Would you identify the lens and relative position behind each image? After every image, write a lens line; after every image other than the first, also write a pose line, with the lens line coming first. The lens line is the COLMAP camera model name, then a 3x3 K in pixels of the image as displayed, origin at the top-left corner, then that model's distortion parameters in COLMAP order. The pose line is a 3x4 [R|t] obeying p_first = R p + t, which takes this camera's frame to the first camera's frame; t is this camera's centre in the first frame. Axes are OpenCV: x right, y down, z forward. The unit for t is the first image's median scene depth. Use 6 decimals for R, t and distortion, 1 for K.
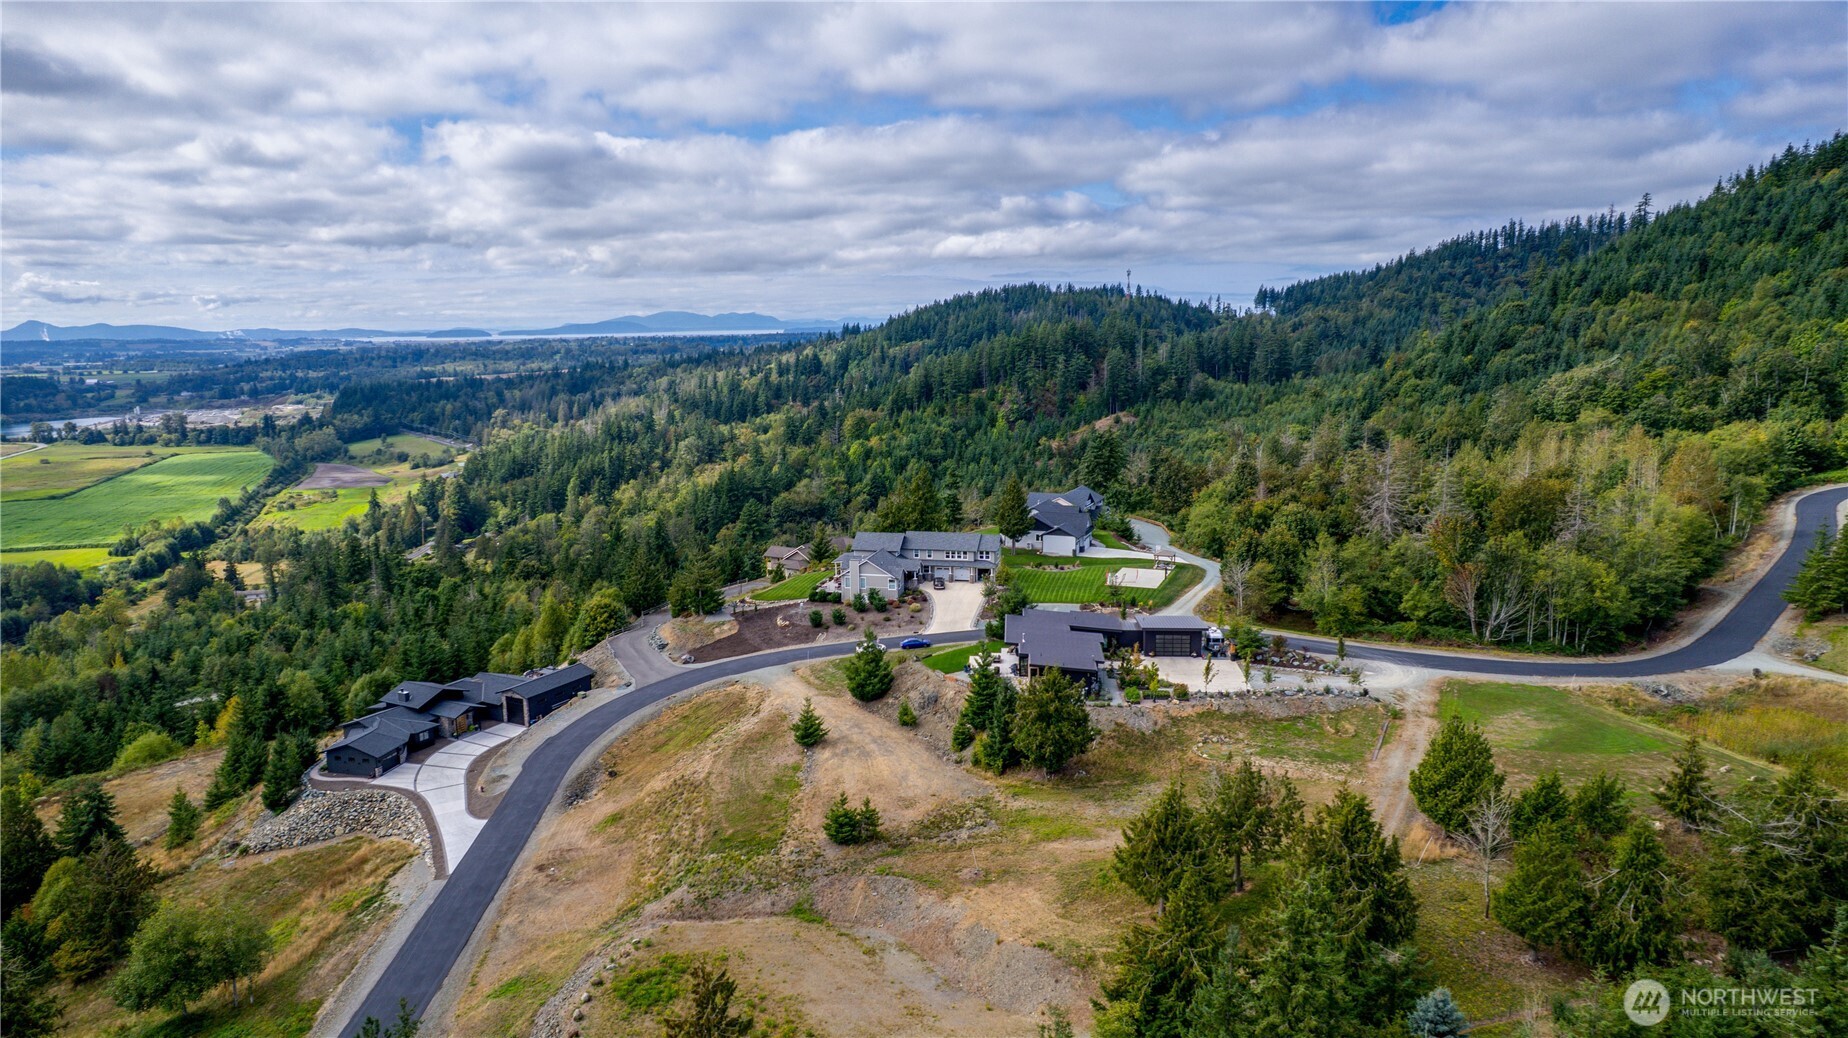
lens RADIAL K [[1181.5, 0, 923.6], [0, 1181.5, 515.8], [0, 0, 1]] dist [-0.071995, 0.063681]
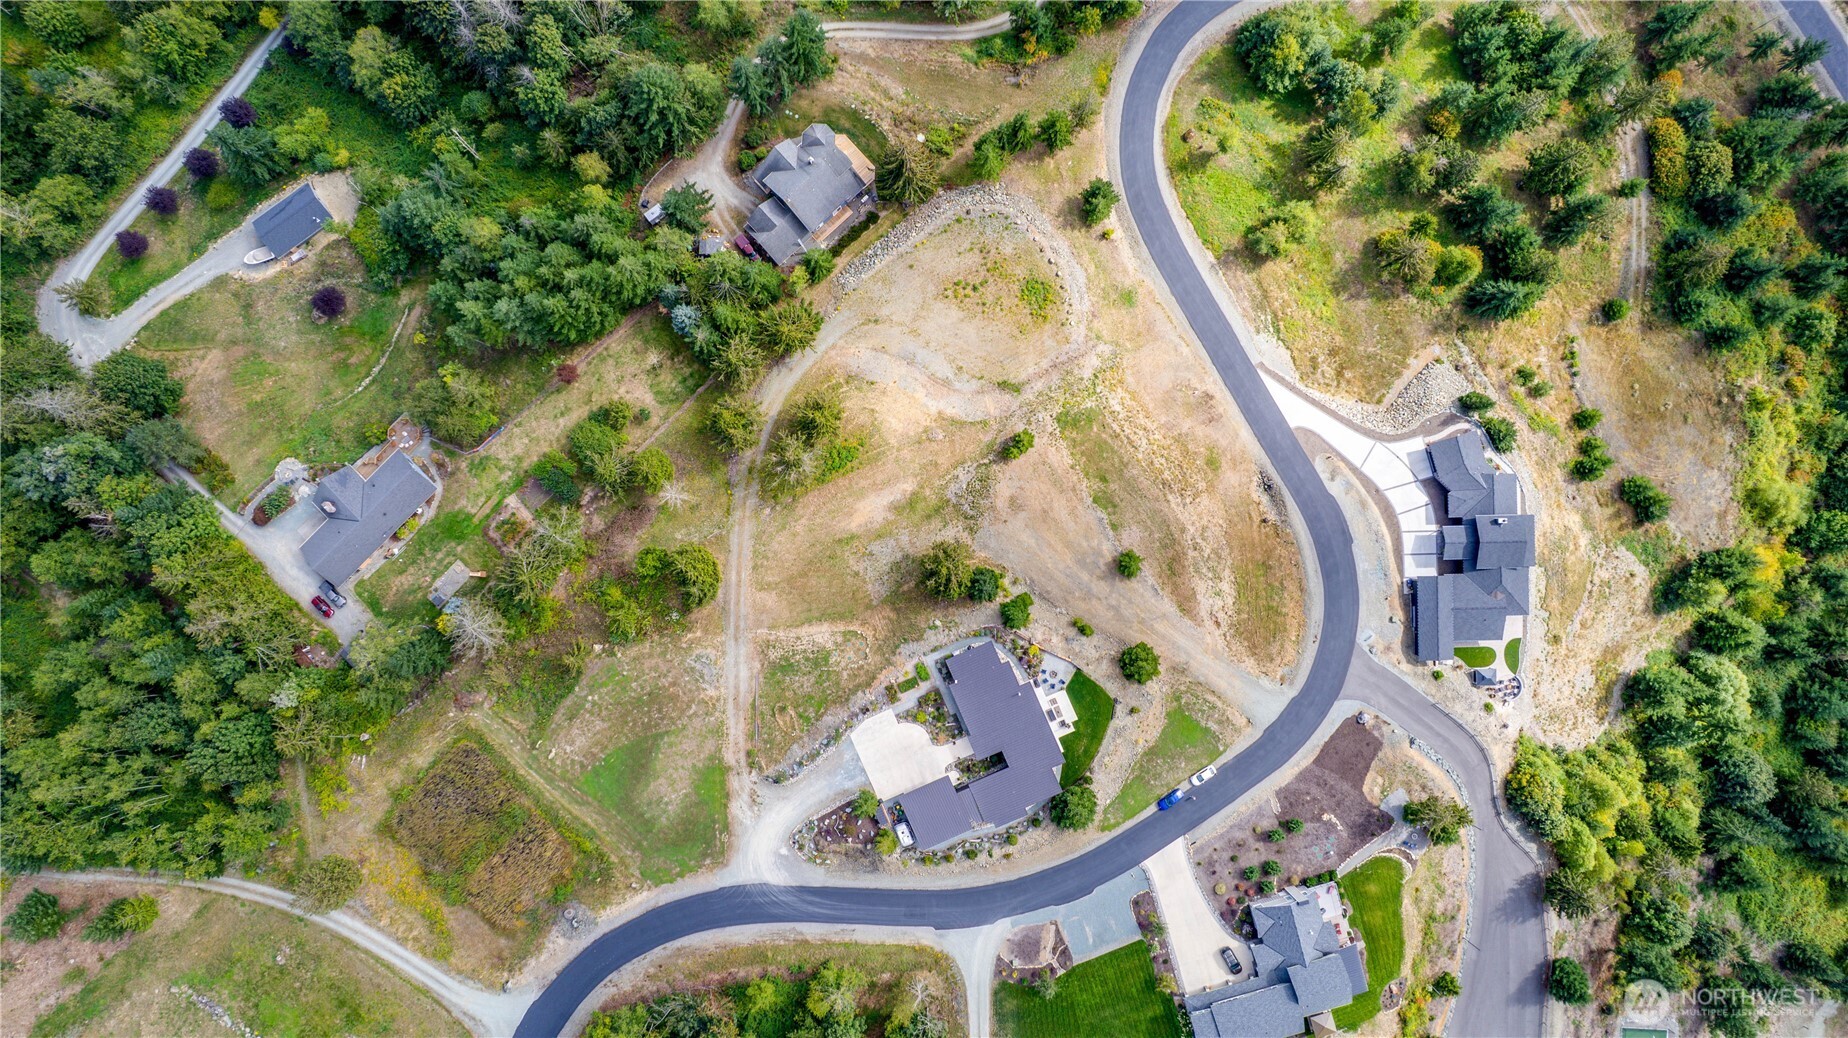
lens RADIAL K [[1181.5, 0, 938.9], [0, 1181.5, 518.3], [0, 0, 1]] dist [-0.071995, 0.063681]
pose [[-0.880630, 0.473804, -0.000026, 0.012383], [-0.077302, -0.143623, 0.986609, -0.190204], [0.467455, 0.868840, 0.163105, 0.101895]]
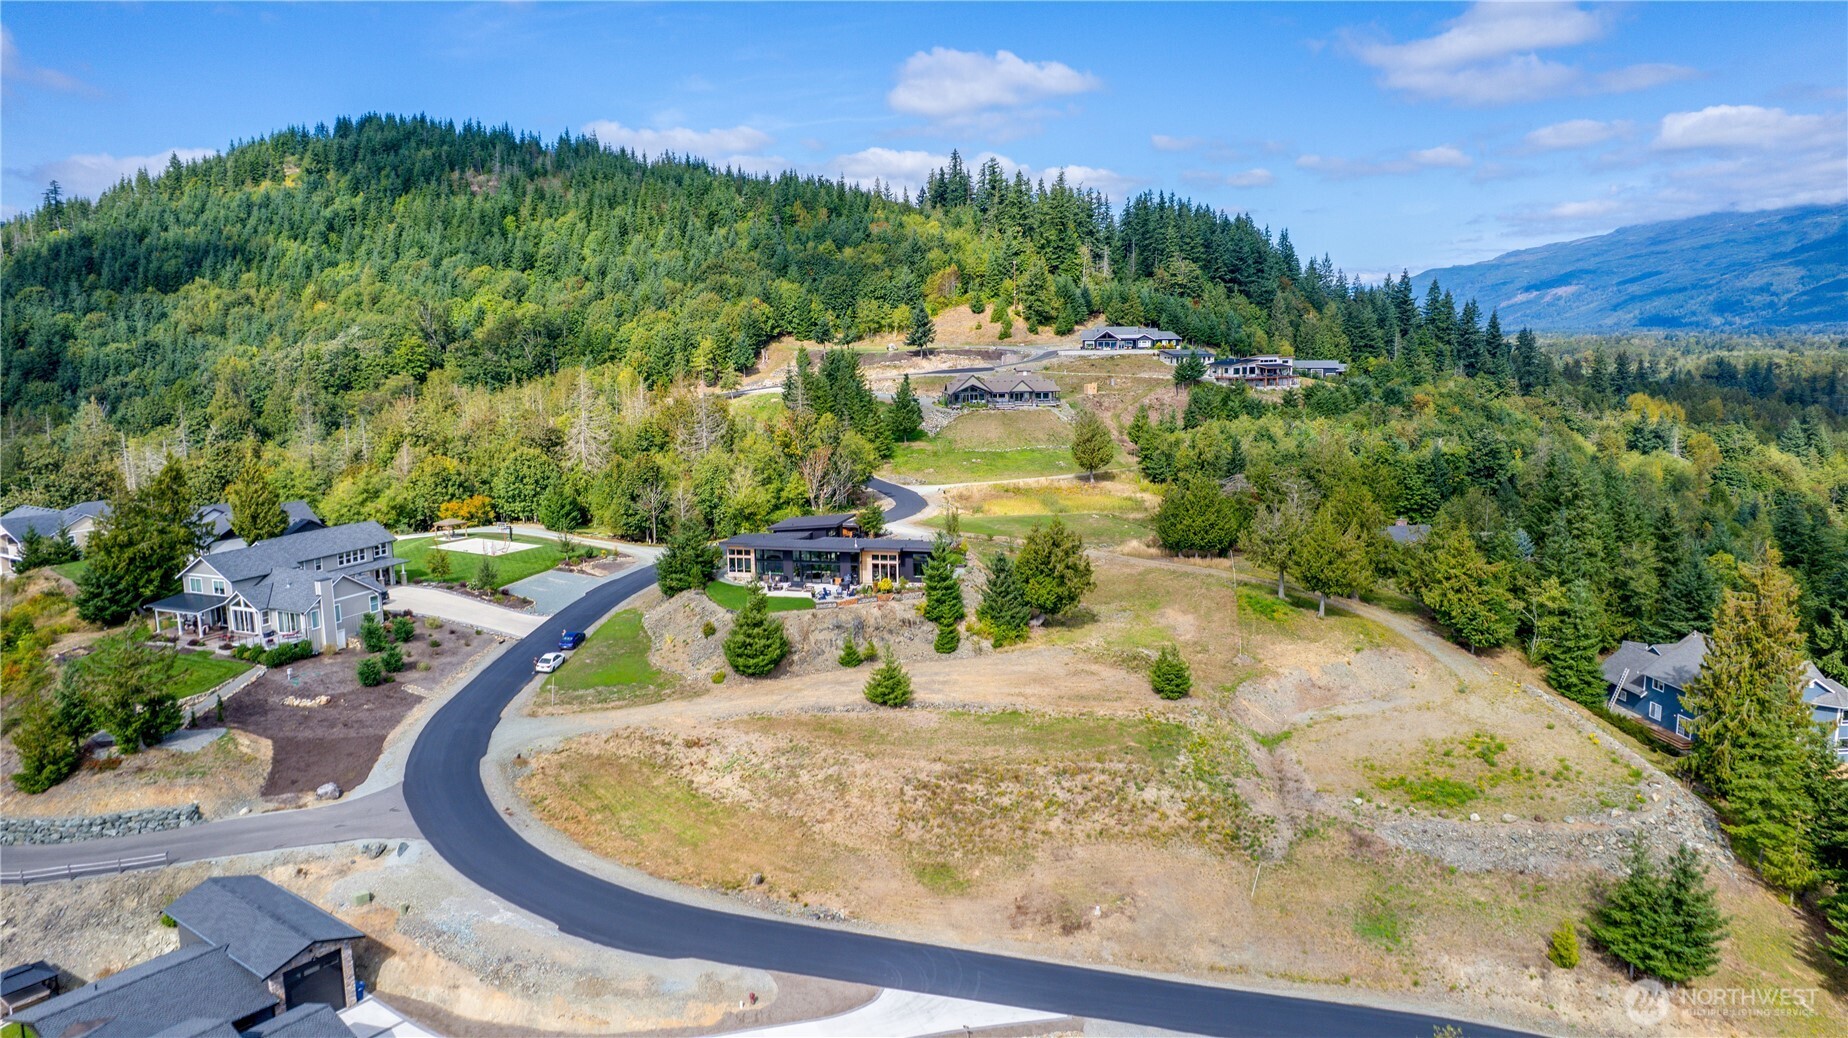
lens RADIAL K [[1181.5, 0, 922.2], [0, 1181.5, 502.7], [0, 0, 1]] dist [-0.071995, 0.063681]
pose [[0.157818, -0.134089, 0.978322, -0.138465], [0.175094, 0.978838, 0.105914, -0.002670], [-0.971821, 0.154583, 0.177956, 0.134392]]
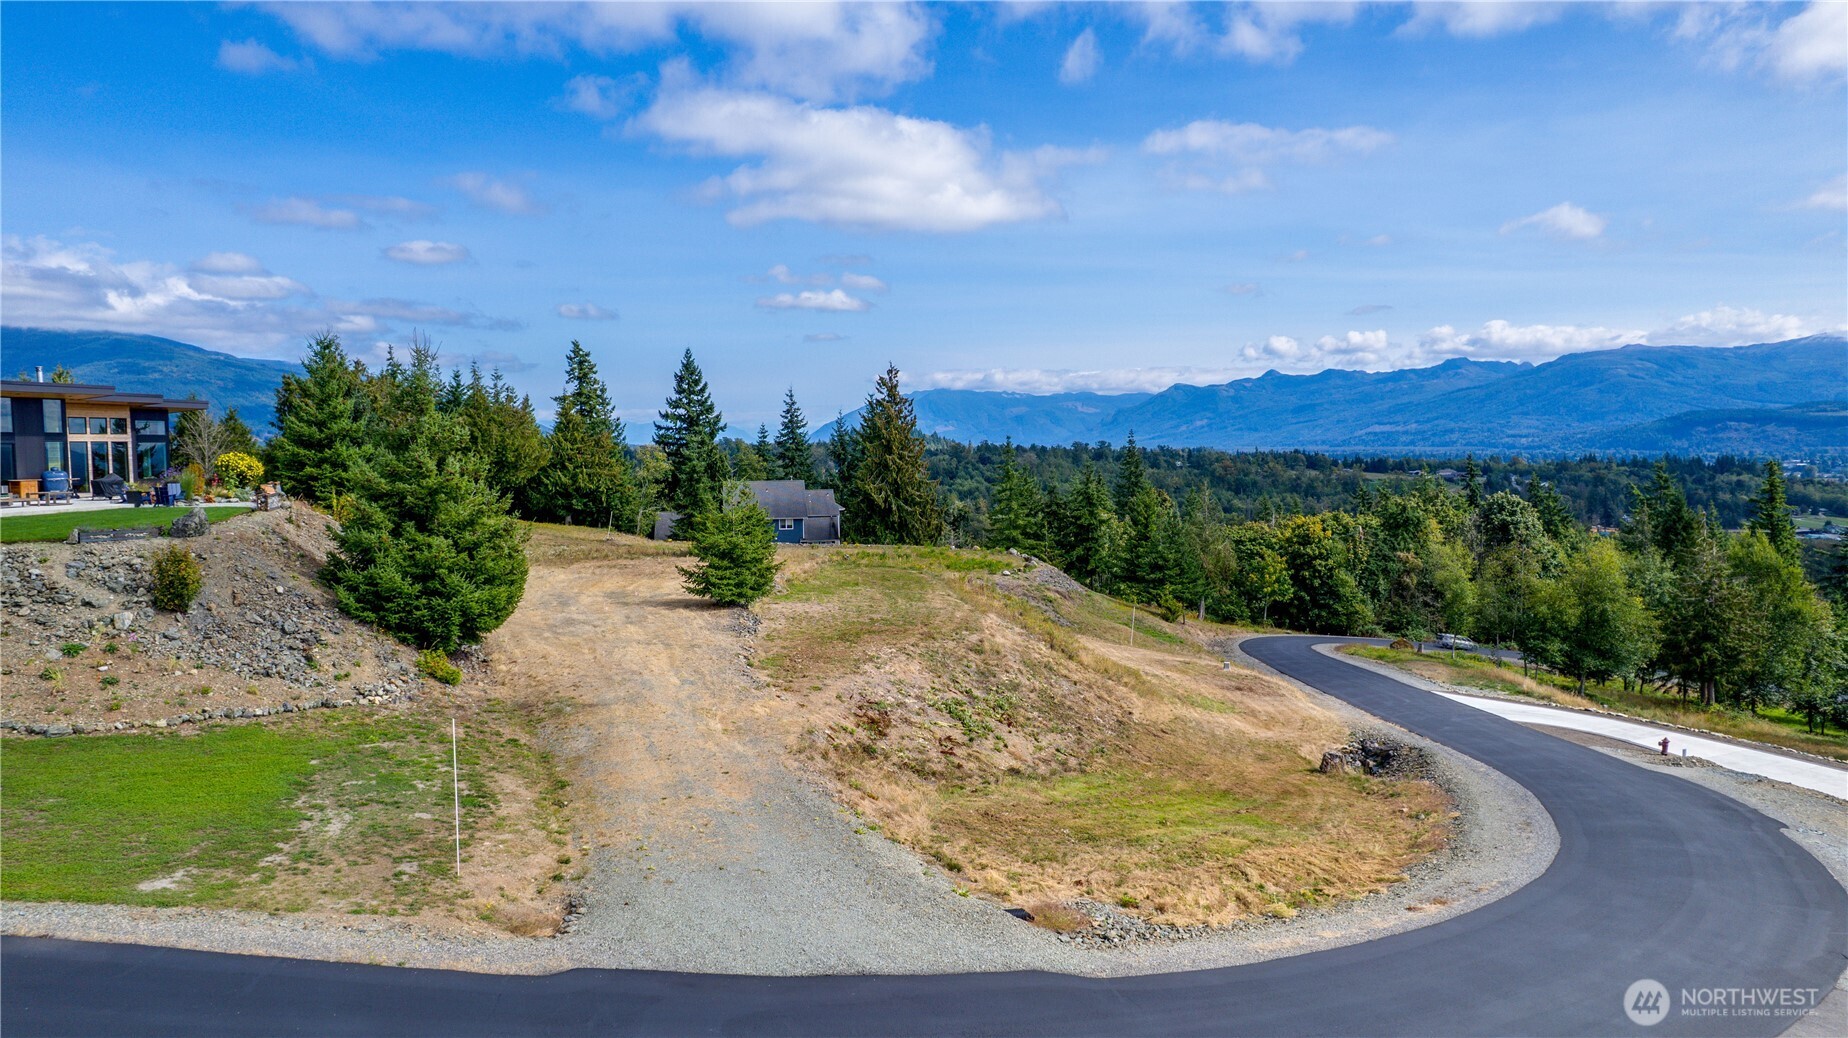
lens RADIAL K [[1181.5, 0, 922.7], [0, 1181.5, 507.7], [0, 0, 1]] dist [-0.071995, 0.063681]
pose [[-0.995077, 0.019531, 0.097156, -0.032185], [0.040379, 0.975221, 0.217518, 0.013467], [-0.090500, 0.220371, -0.971209, 0.223181]]
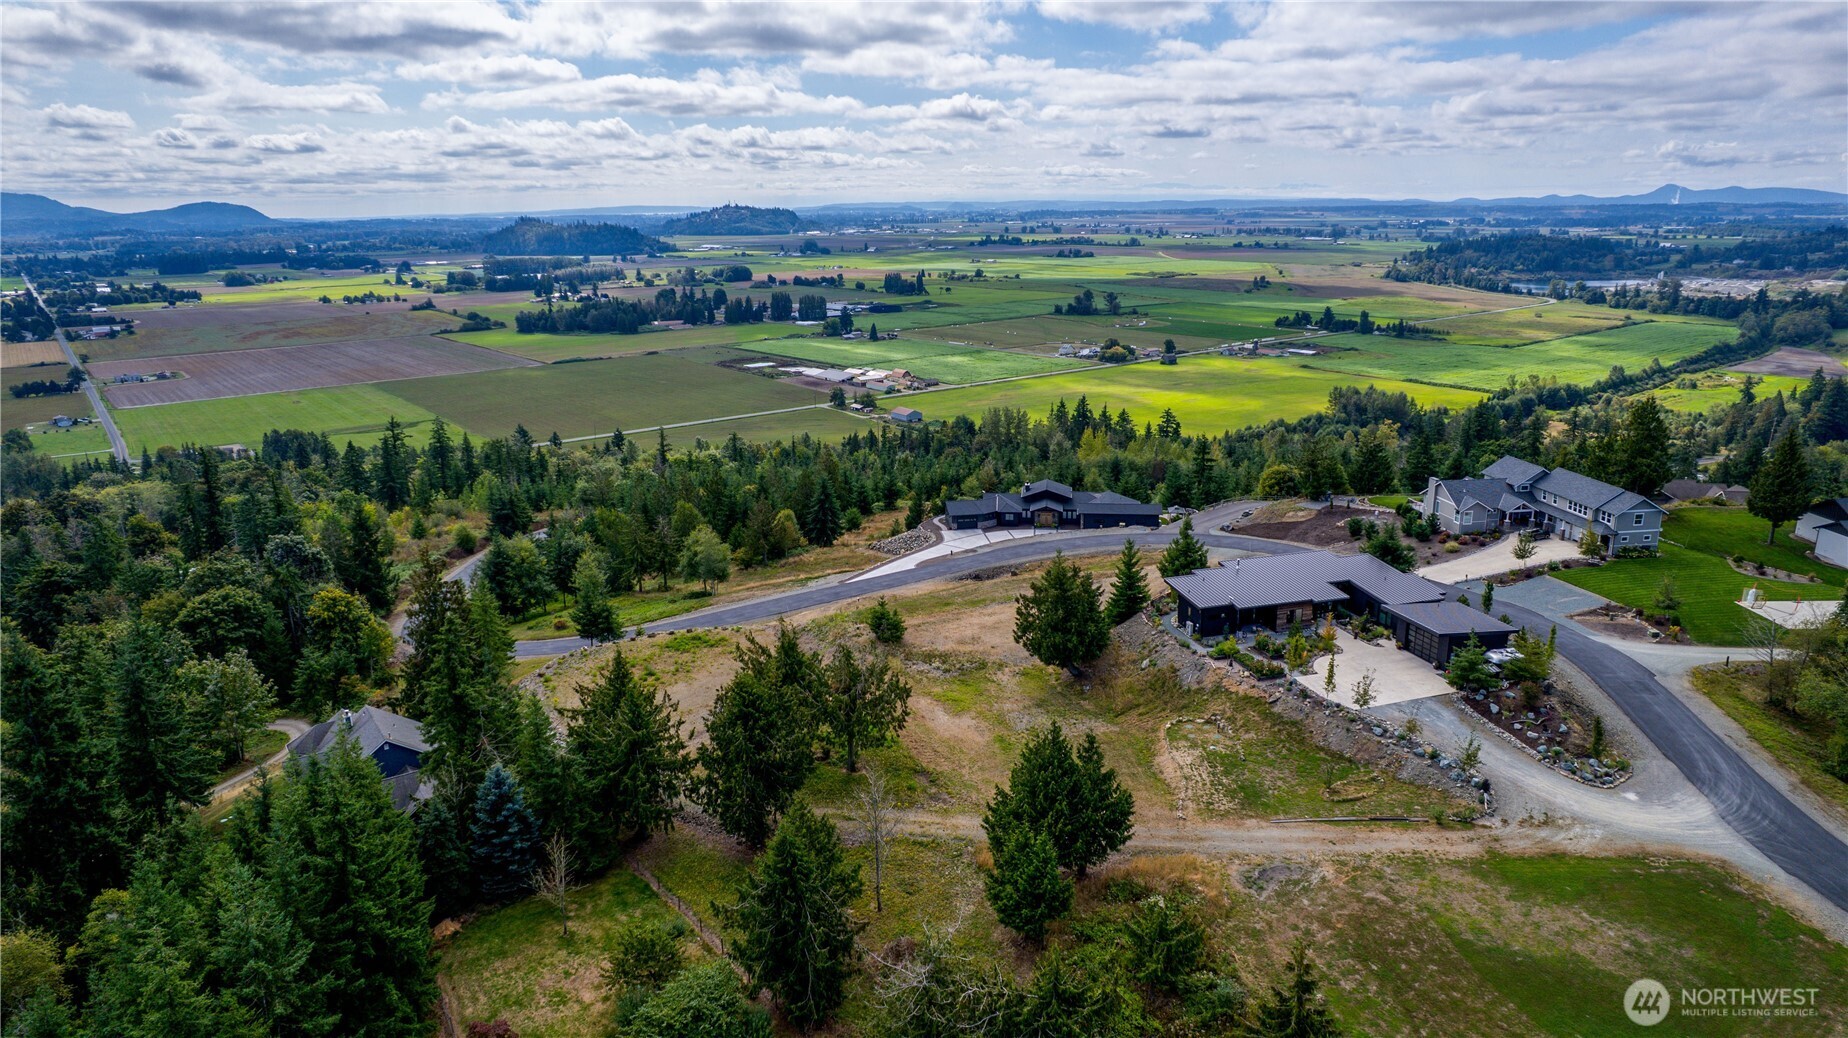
lens RADIAL K [[1181.5, 0, 924.4], [0, 1181.5, 507.6], [0, 0, 1]] dist [-0.071995, 0.063681]
pose [[0.352912, 0.242519, -0.903680, 0.136632], [-0.145418, 0.968305, 0.203072, -0.014312], [0.924287, 0.059744, 0.376993, 0.076441]]
